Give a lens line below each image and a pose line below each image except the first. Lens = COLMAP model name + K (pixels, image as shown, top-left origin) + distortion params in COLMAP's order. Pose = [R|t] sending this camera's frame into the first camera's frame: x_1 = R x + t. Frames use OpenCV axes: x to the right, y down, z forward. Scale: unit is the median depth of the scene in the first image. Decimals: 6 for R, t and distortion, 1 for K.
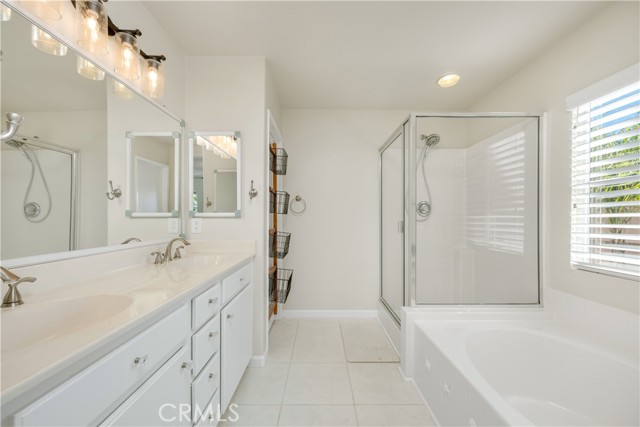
lens RADIAL K [[251.8, 0, 319.2], [0, 251.8, 213.9], [0, 0, 1]] dist [-0.001678, -0.000098]
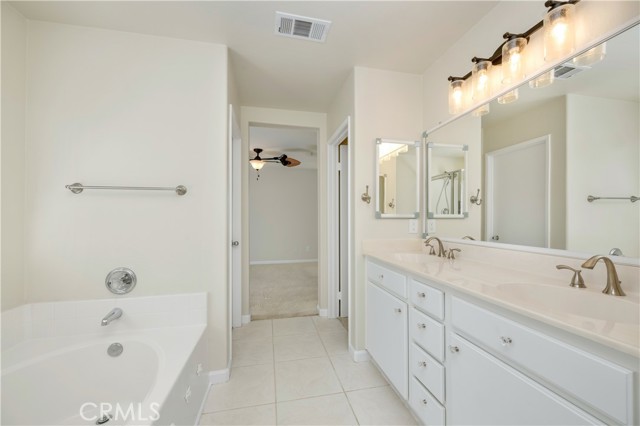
lens RADIAL K [[255.2, 0, 320.5], [0, 255.2, 216.7], [0, 0, 1]] dist [0.000723, 0.000048]
pose [[0.977263, 0.010170, 0.211785, -1.217958], [-0.009953, 0.999948, -0.002088, 0.011037], [-0.211796, -0.000068, 0.977314, -0.004243]]
